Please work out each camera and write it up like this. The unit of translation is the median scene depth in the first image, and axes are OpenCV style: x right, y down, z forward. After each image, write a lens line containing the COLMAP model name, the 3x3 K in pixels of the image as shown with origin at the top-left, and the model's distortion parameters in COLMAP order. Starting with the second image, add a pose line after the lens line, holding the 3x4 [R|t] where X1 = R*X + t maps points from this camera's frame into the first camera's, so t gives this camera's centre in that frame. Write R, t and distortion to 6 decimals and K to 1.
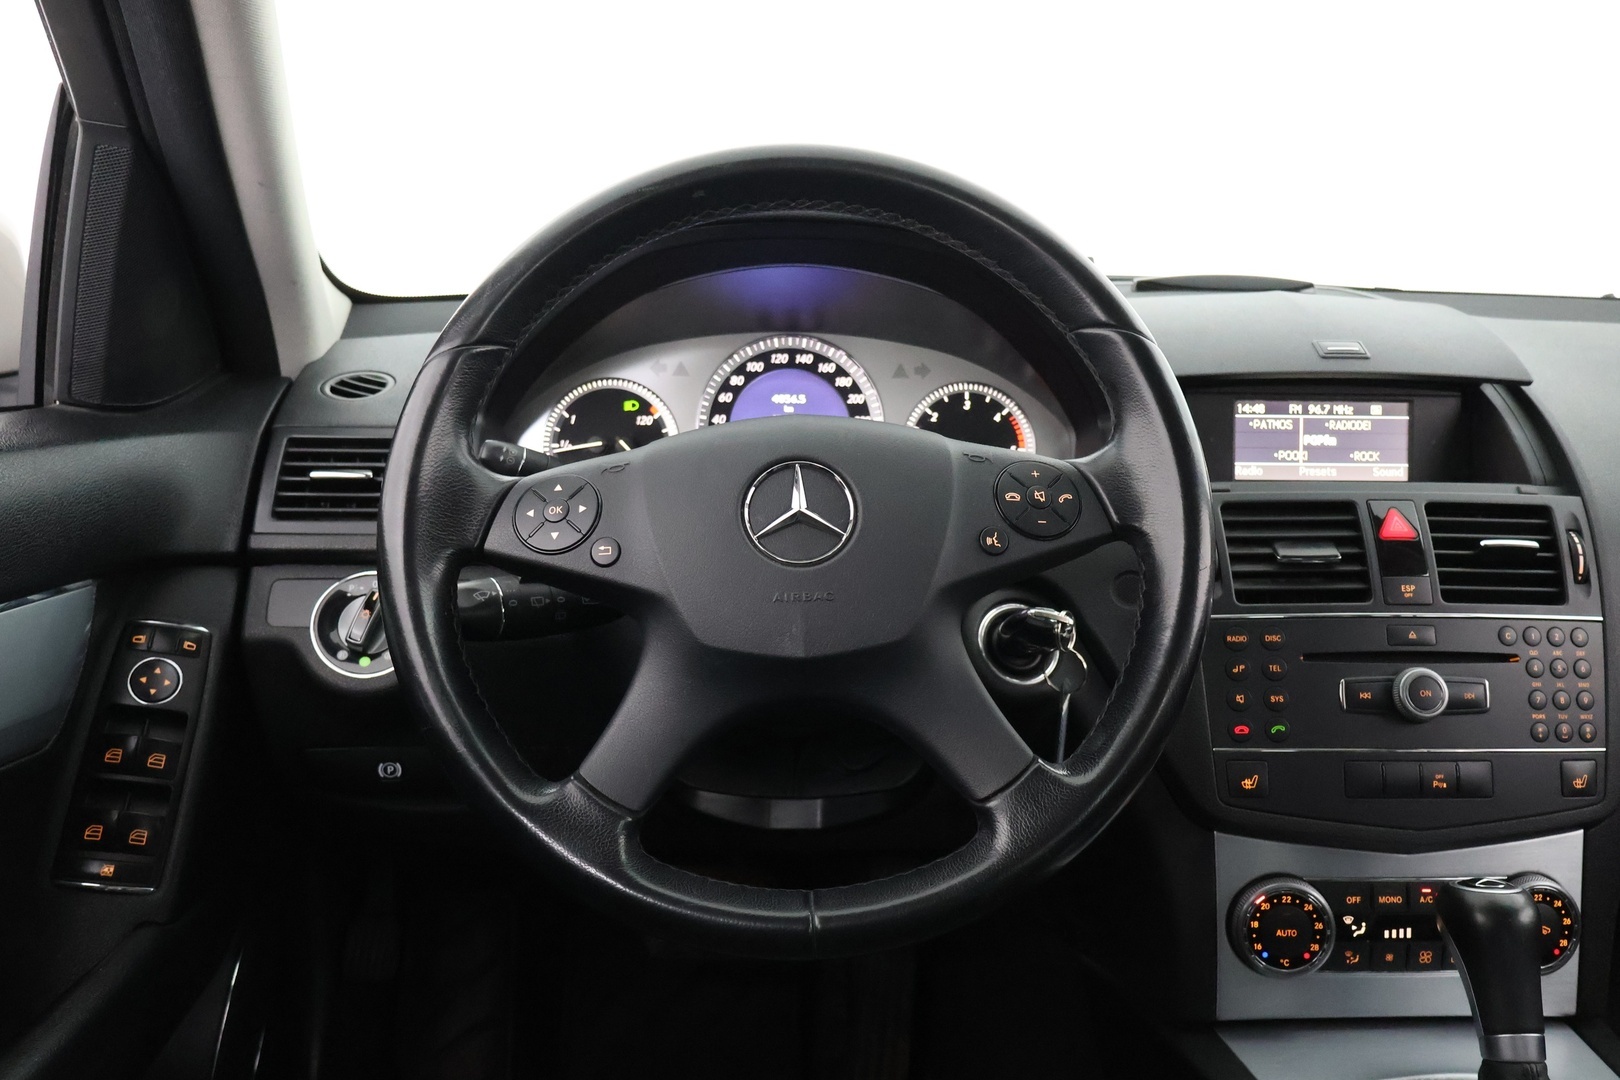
lens RADIAL K [[1412.0, 0, 794.4], [0, 1412.0, 536.5], [0, 0, 1]] dist [-0.004690, -0.000169]
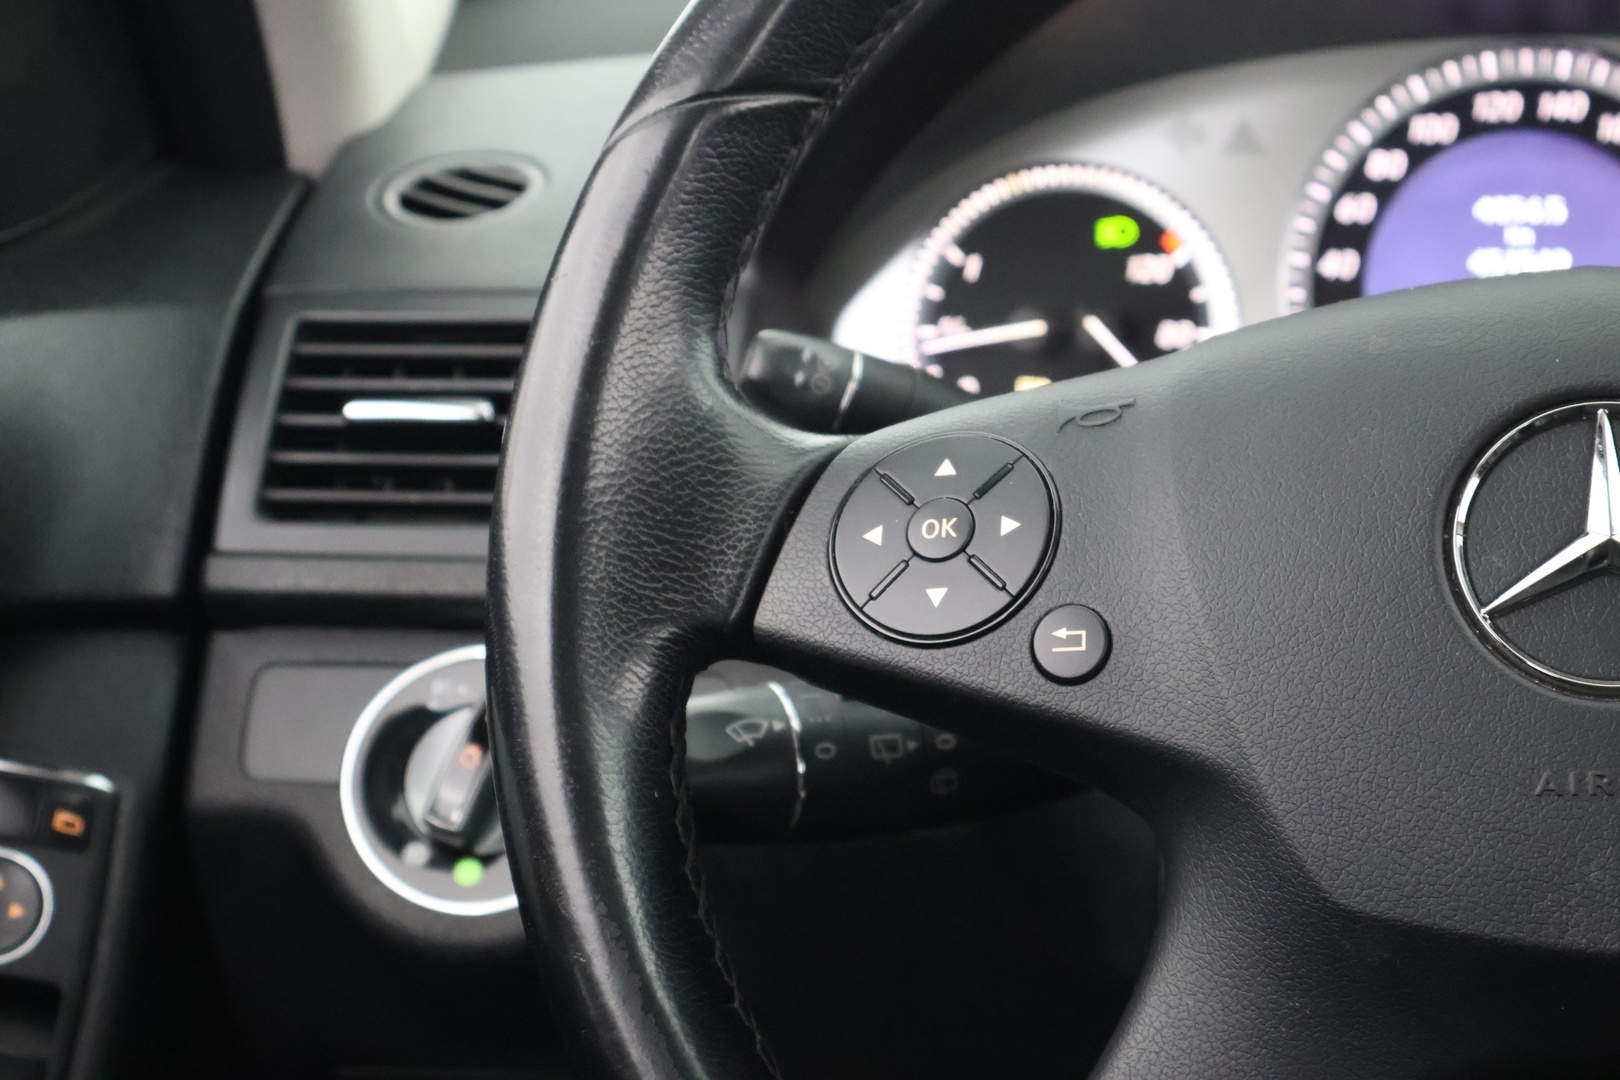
lens RADIAL K [[3053.6, 0, 793.2], [0, 3053.6, 571.0], [0, 0, 1]] dist [0.010352, 0.000000]
pose [[0.979235, 0.012070, -0.202370, -0.032661], [-0.006027, 0.999518, 0.030453, -0.025251], [0.202640, -0.028601, 0.978835, 0.148822]]
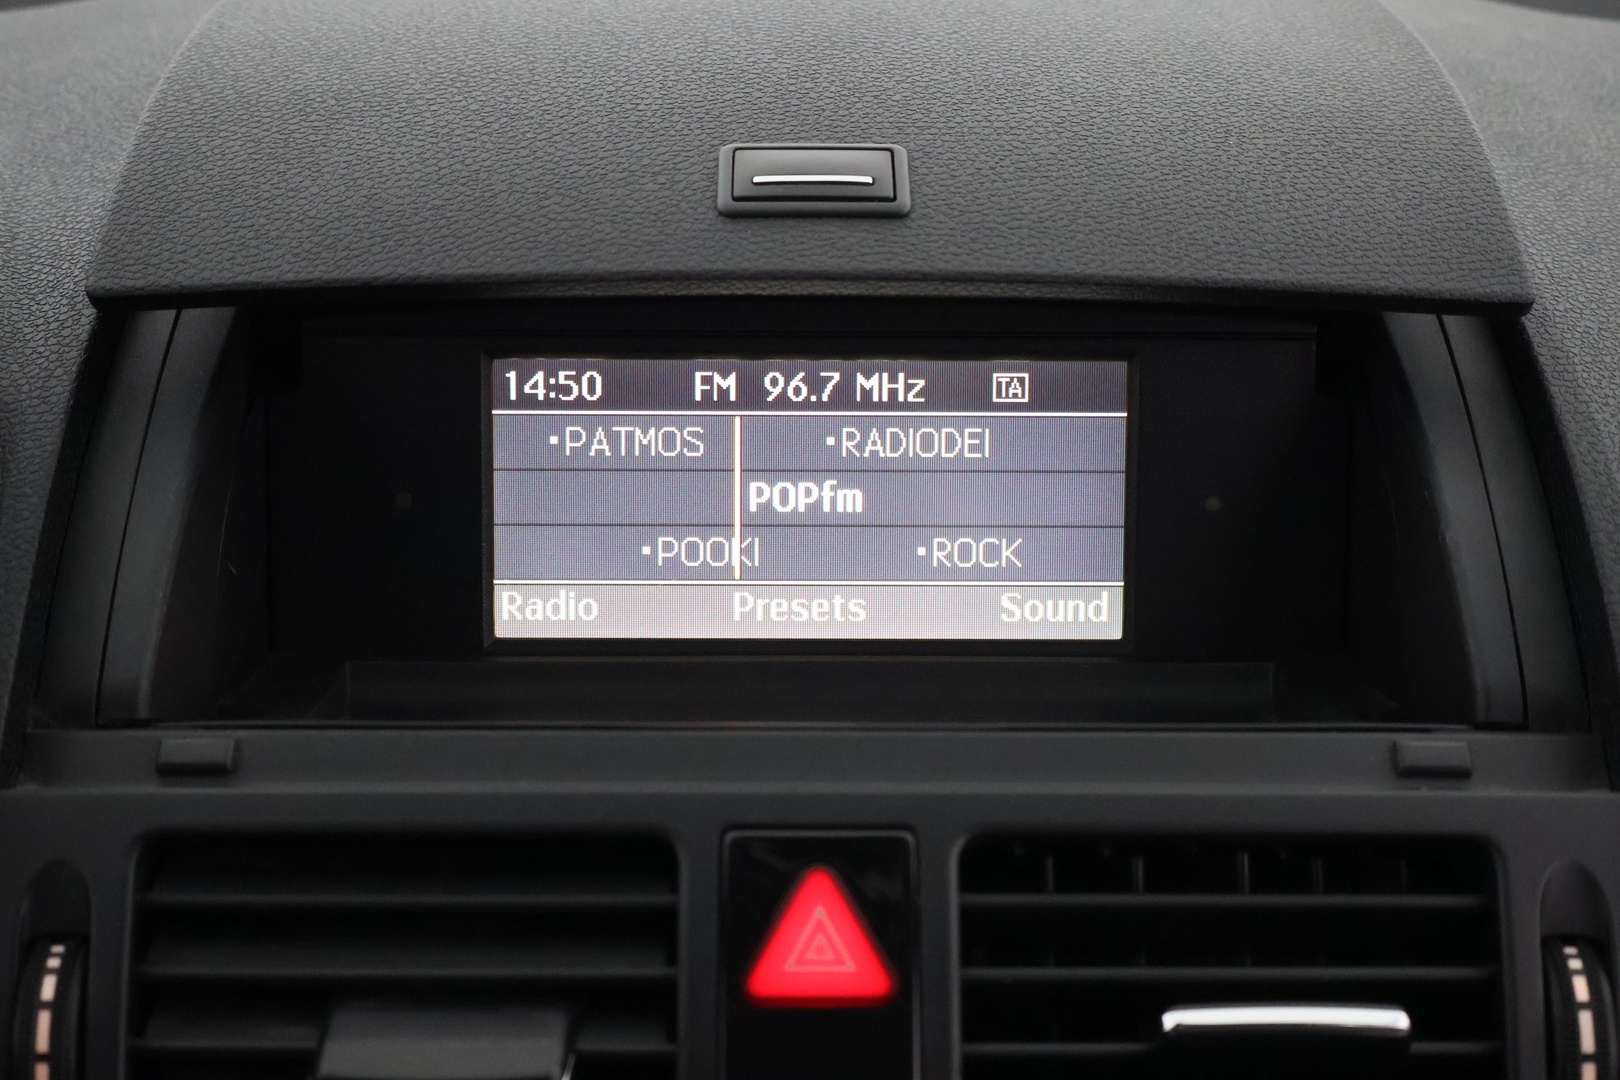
lens RADIAL K [[2387.9, 0, 807.2], [0, 2387.9, 536.0], [0, 0, 1]] dist [-0.024988, 0.000000]
pose [[0.999433, 0.001518, -0.033630, 0.436783], [0.001232, 0.996665, 0.081590, -0.111507], [0.033642, -0.081585, 0.996098, 0.591616]]
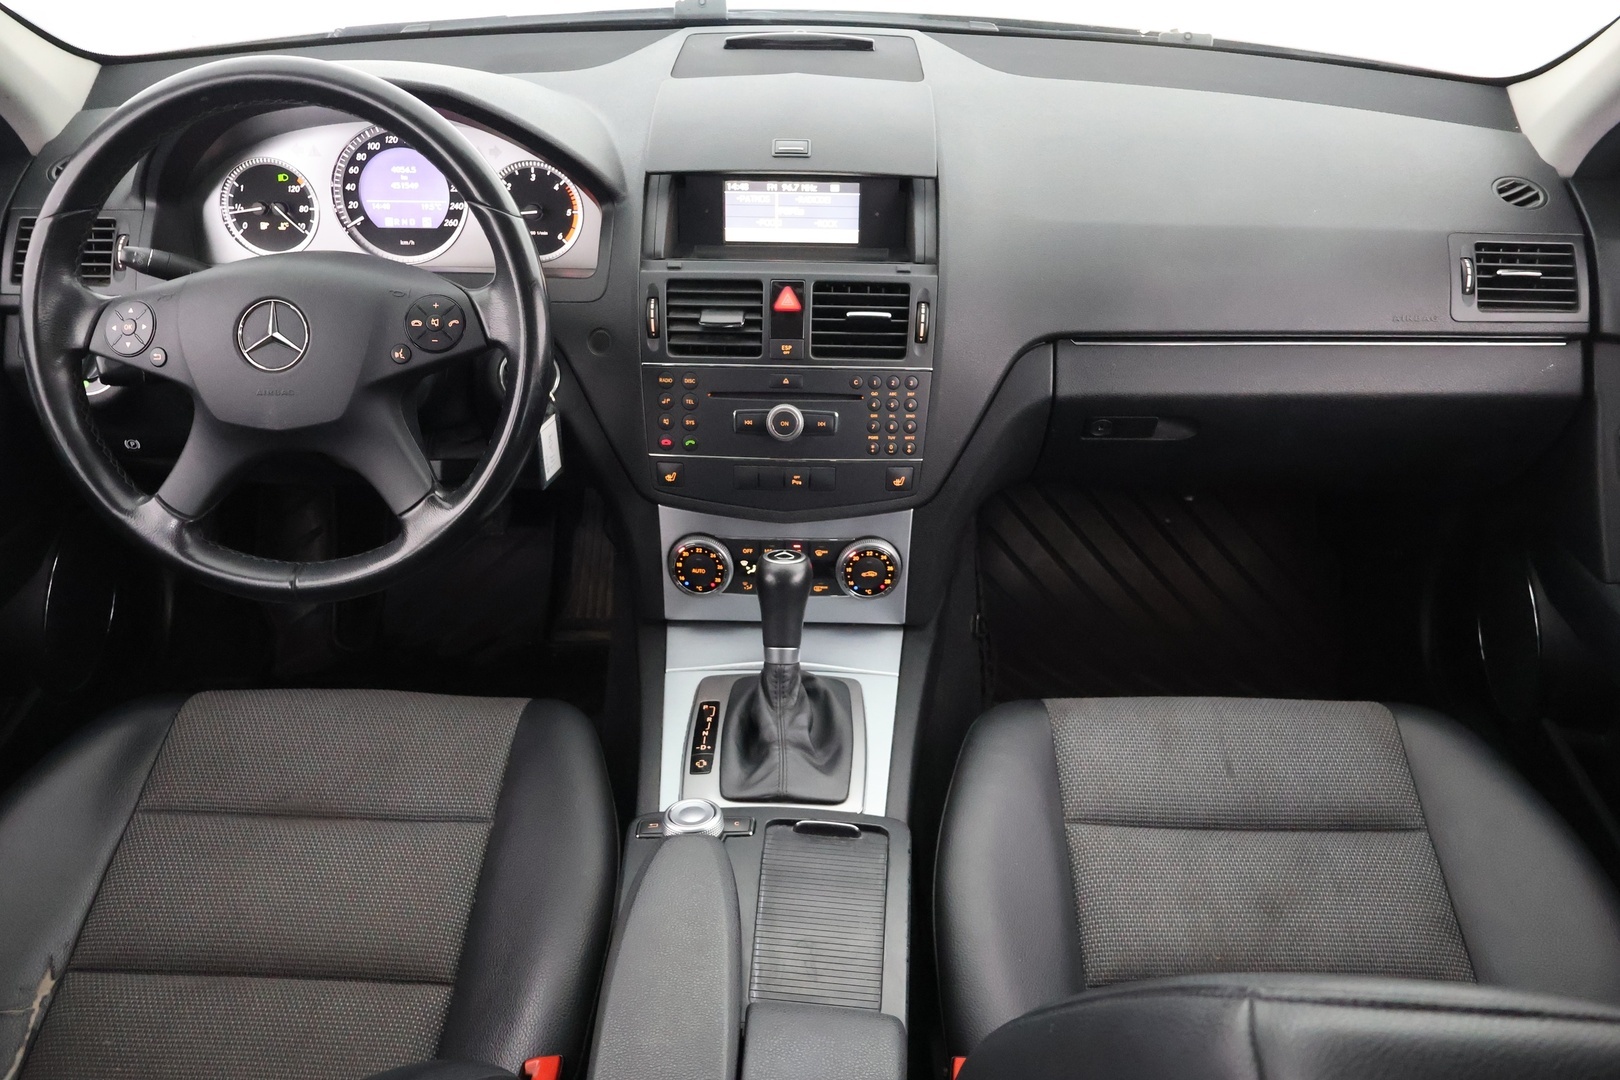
lens RADIAL K [[1349.2, 0, 811.2], [0, 1349.2, 537.2], [0, 0, 1]] dist [-0.020891, 0.010047]
pose [[0.997773, 0.031149, -0.058984, 0.534234], [-0.007612, 0.931667, 0.363233, -0.272962], [0.066268, -0.361975, 0.929830, -0.322686]]
